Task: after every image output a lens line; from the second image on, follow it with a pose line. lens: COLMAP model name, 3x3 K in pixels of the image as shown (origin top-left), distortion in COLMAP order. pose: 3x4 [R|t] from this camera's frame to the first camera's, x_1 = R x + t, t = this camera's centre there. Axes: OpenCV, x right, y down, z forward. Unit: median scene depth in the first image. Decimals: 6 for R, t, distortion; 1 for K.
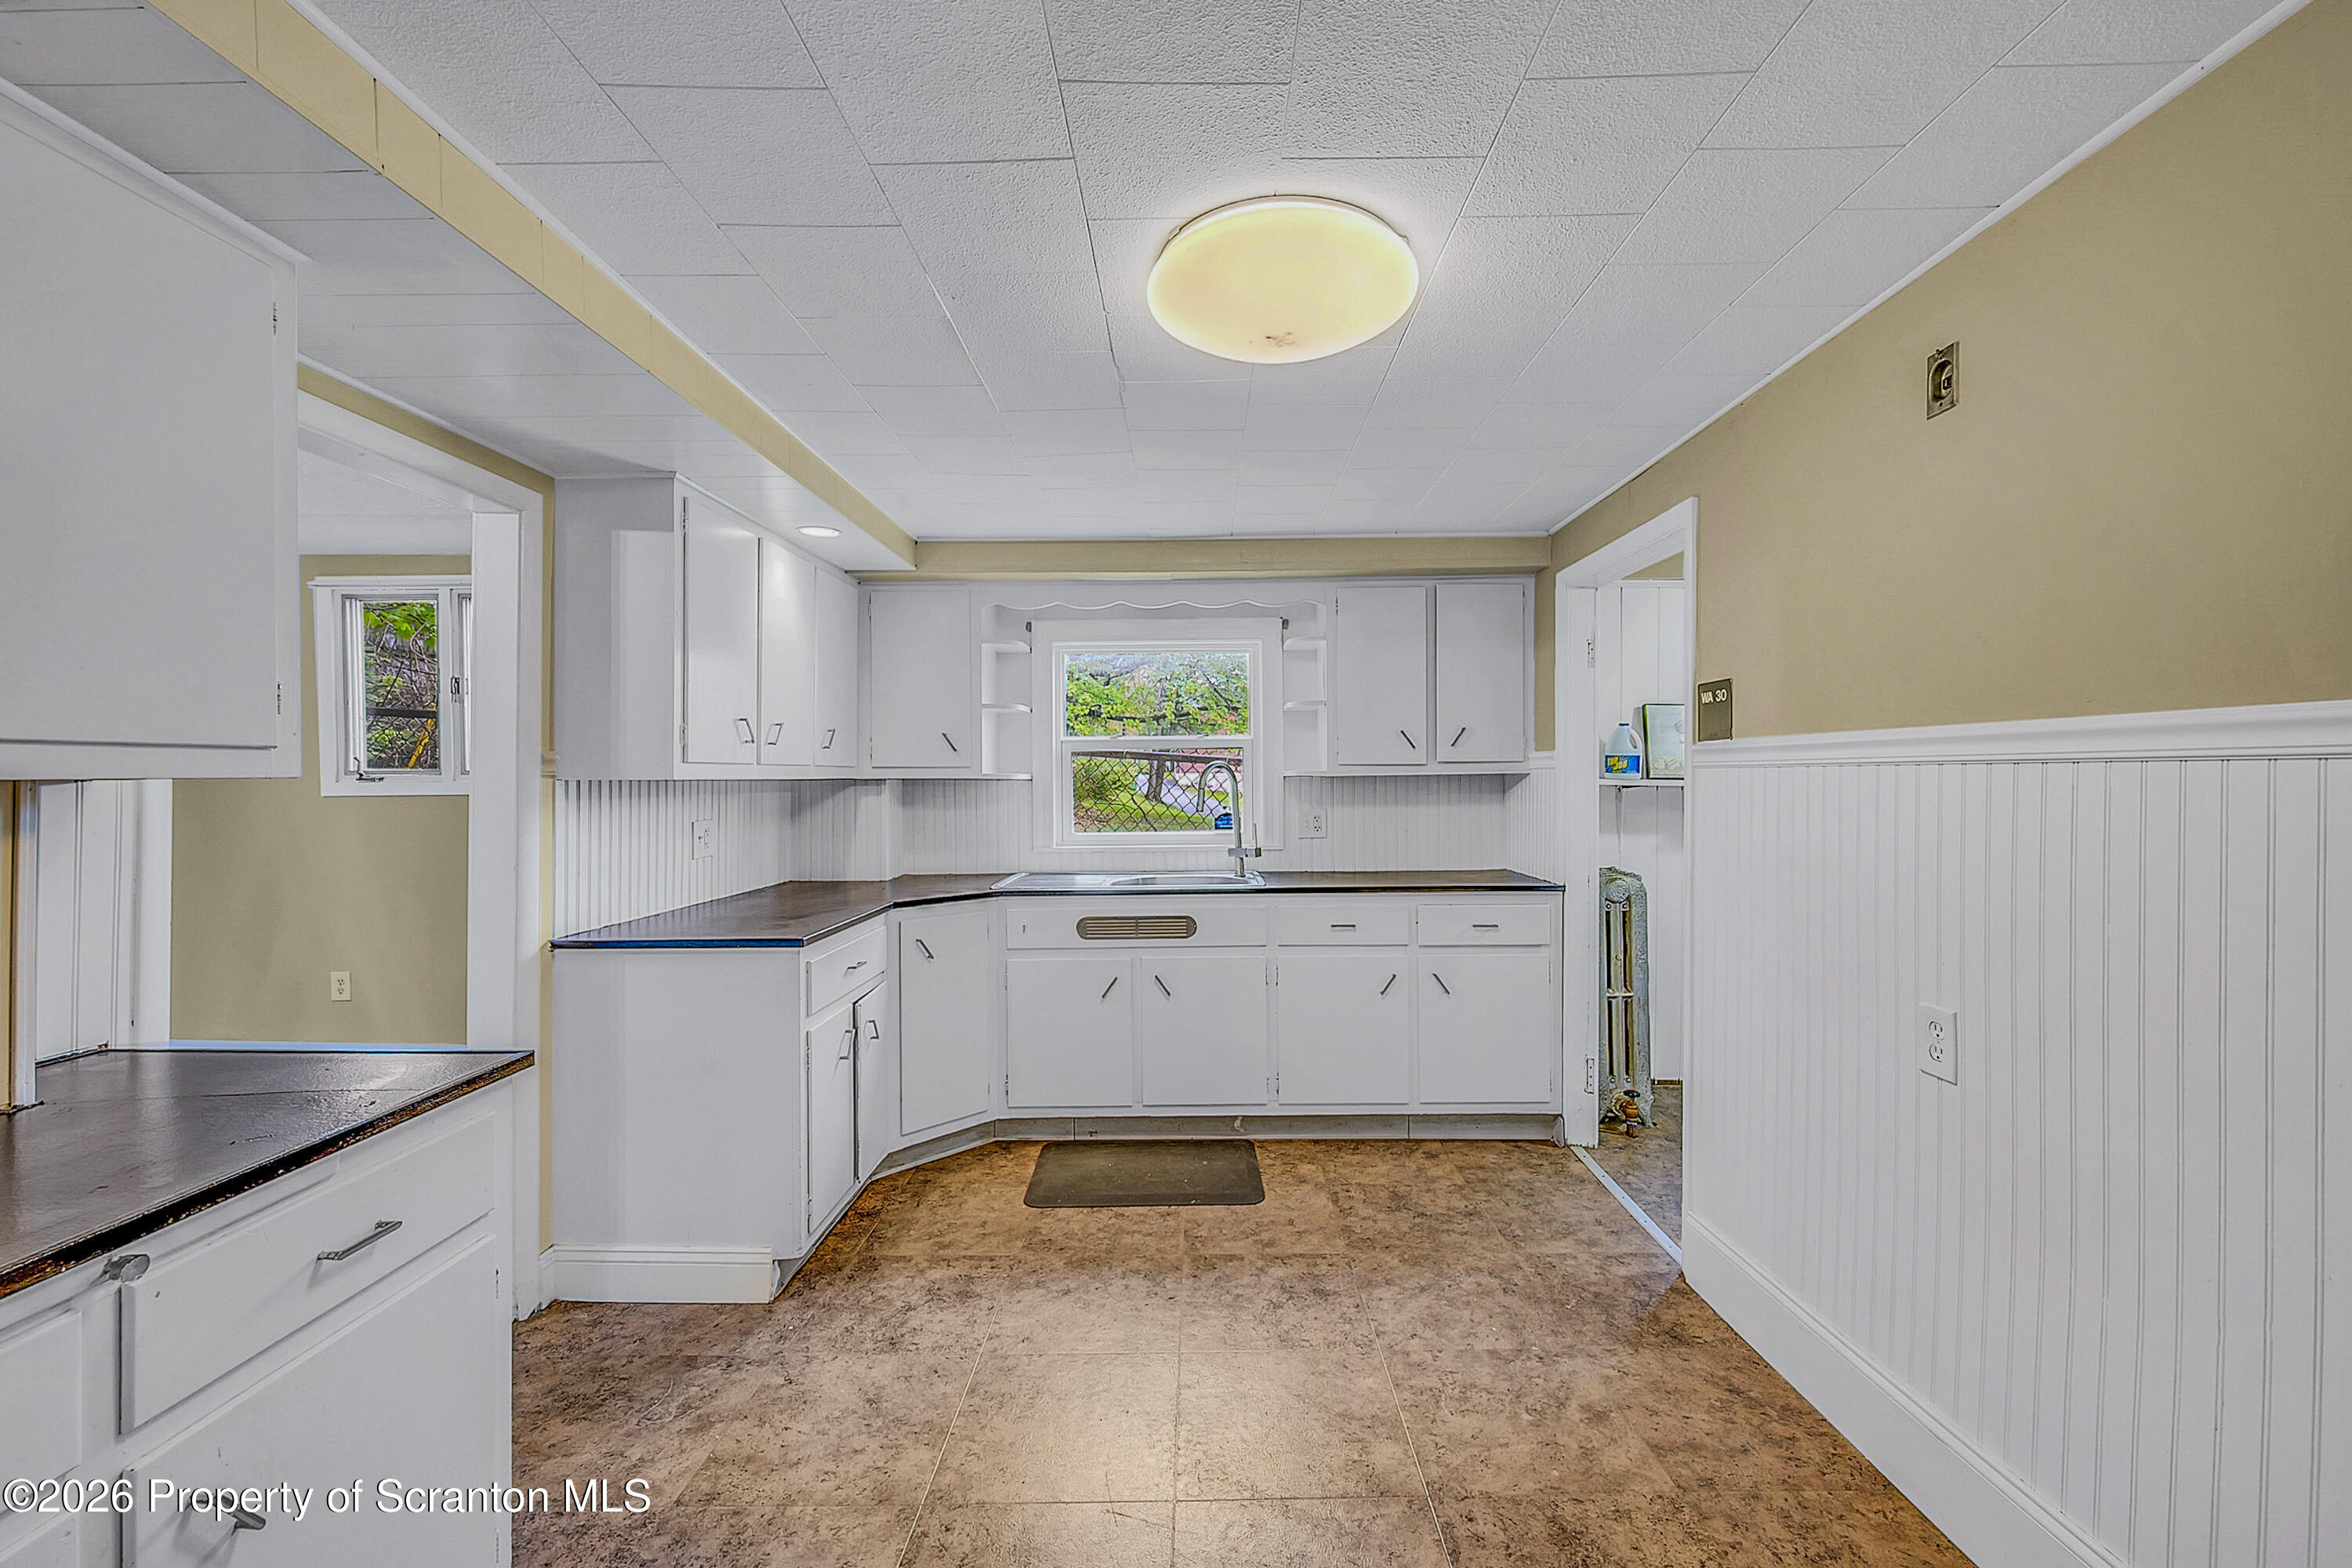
lens RADIAL K [[945.8, 0, 1190.9], [0, 945.8, 777.7], [0, 0, 1]] dist [0.000508, 0.000281]
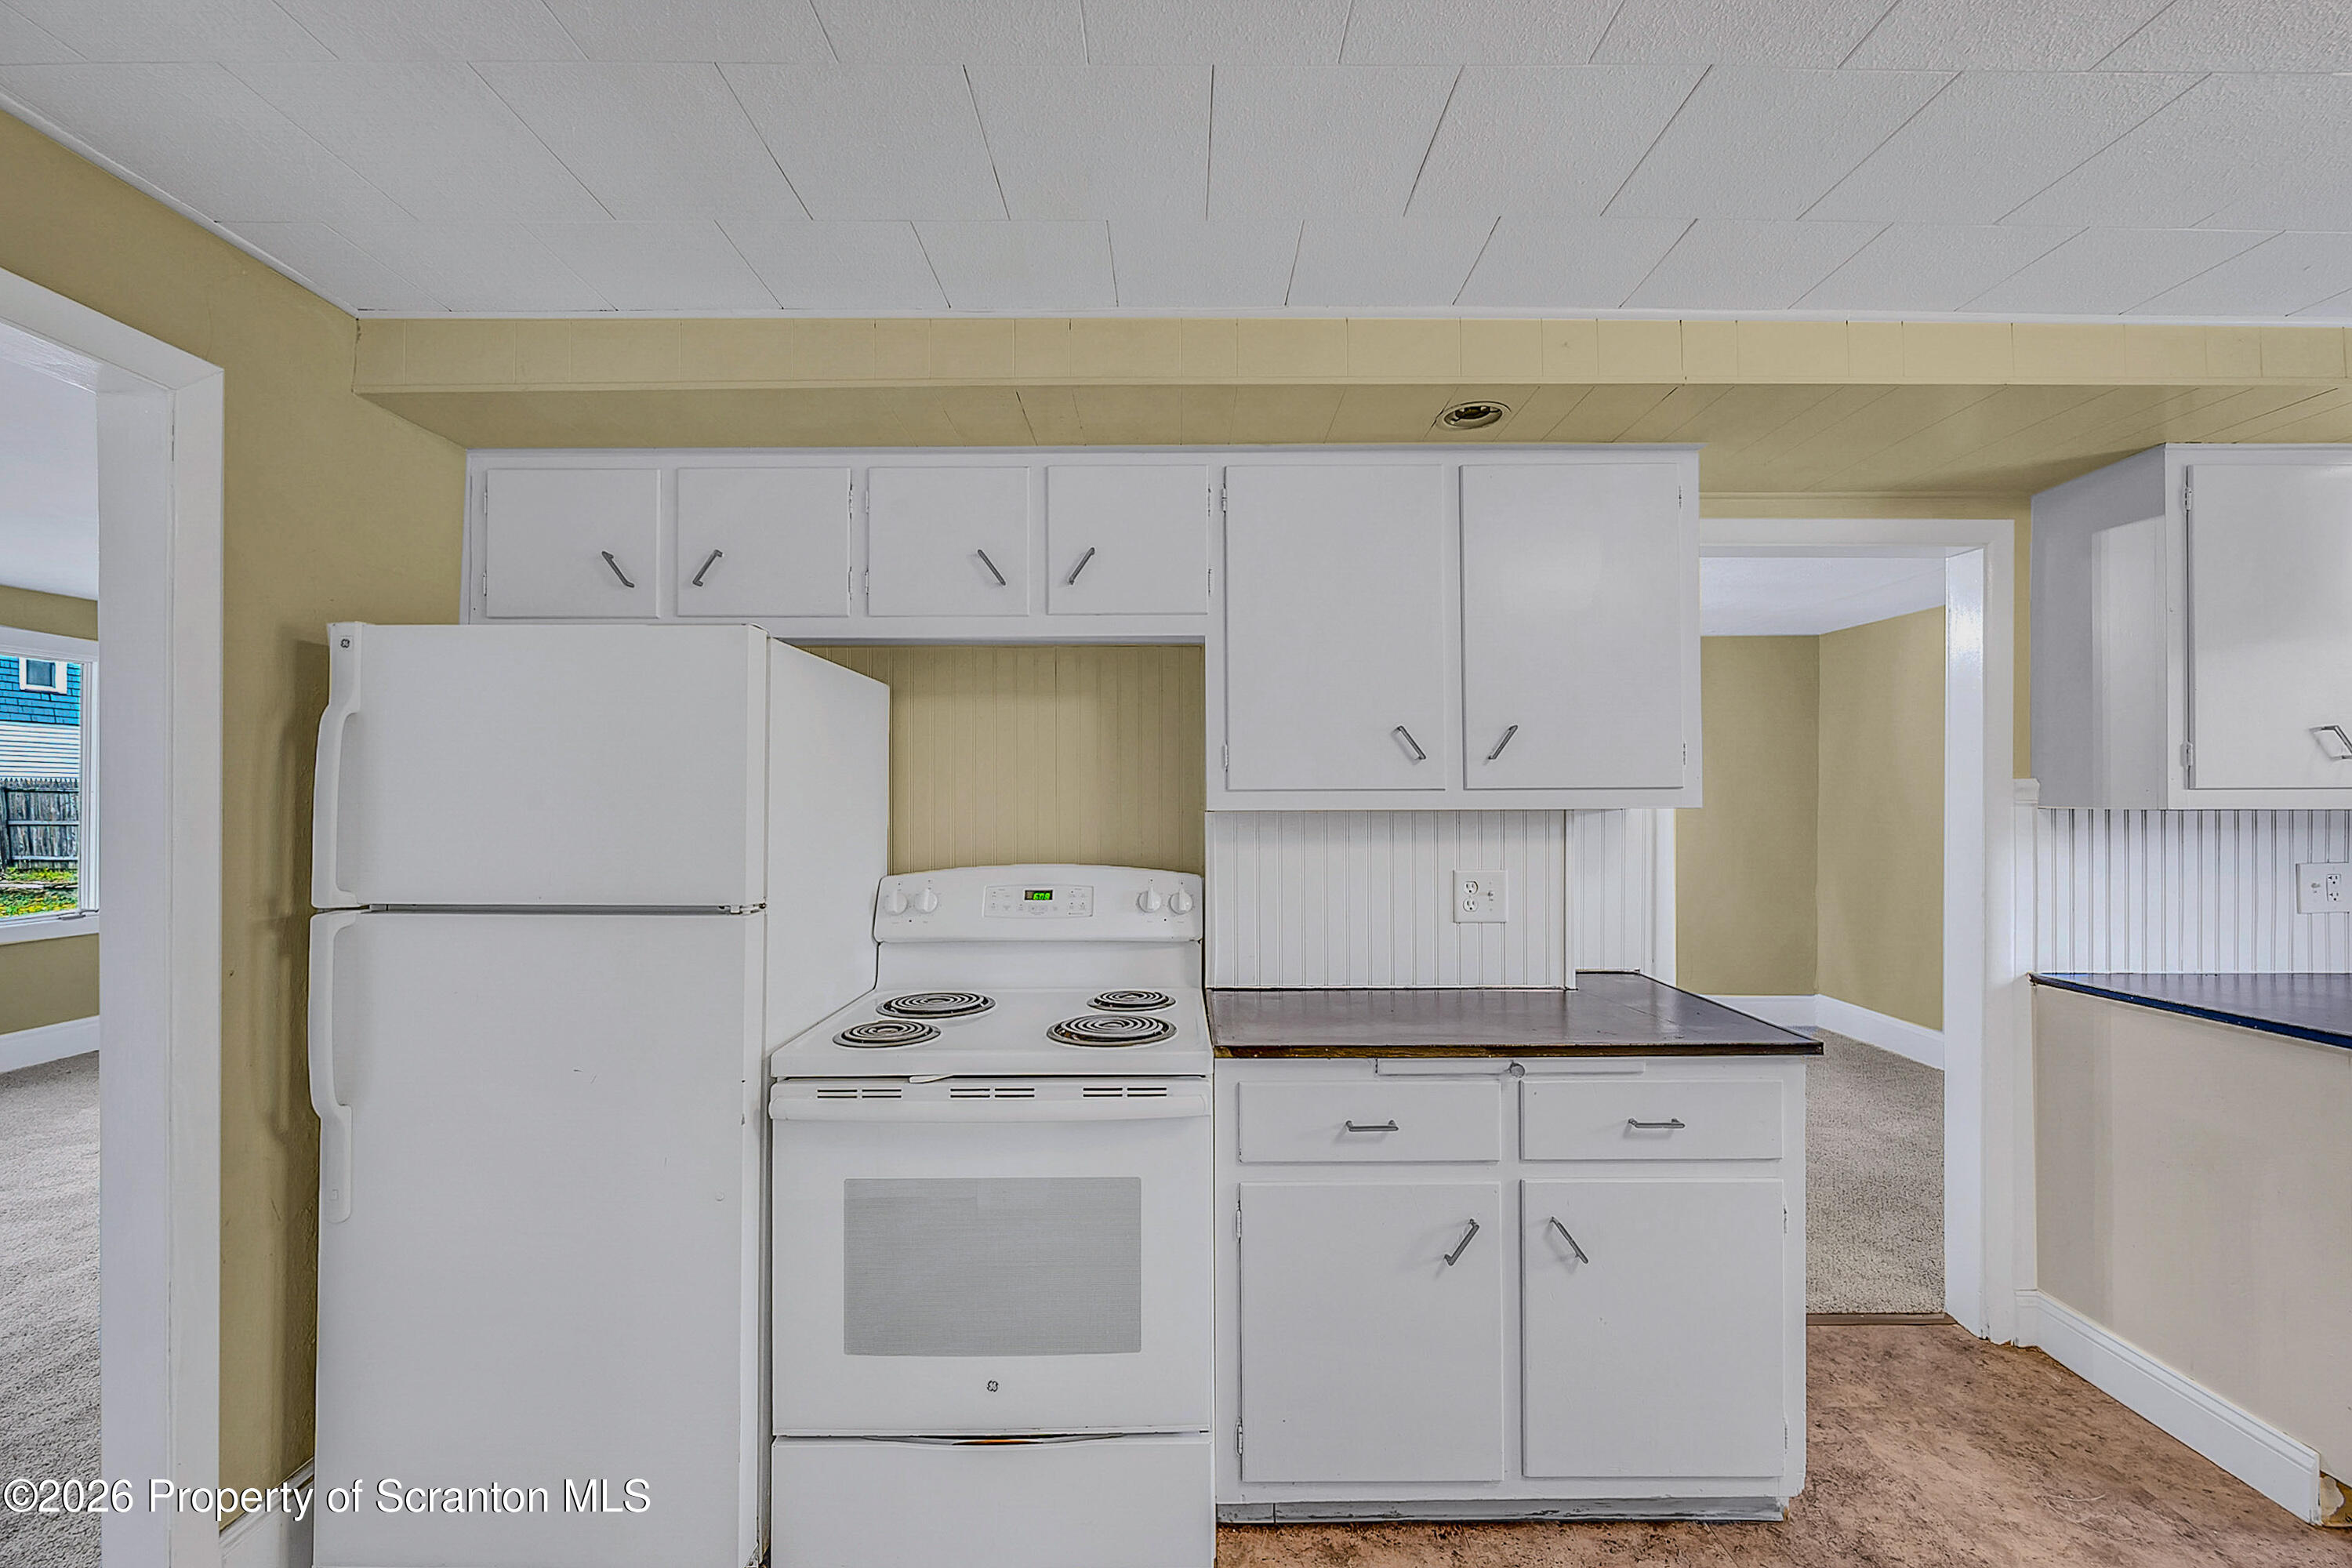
lens RADIAL K [[945.8, 0, 1181.5], [0, 945.8, 791.9], [0, 0, 1]] dist [0.000508, 0.000281]
pose [[0.000819, -0.007978, -0.999968, 0.317993], [0.002928, 0.999964, -0.007976, -0.010220], [0.999995, -0.002922, 0.000842, 0.136220]]
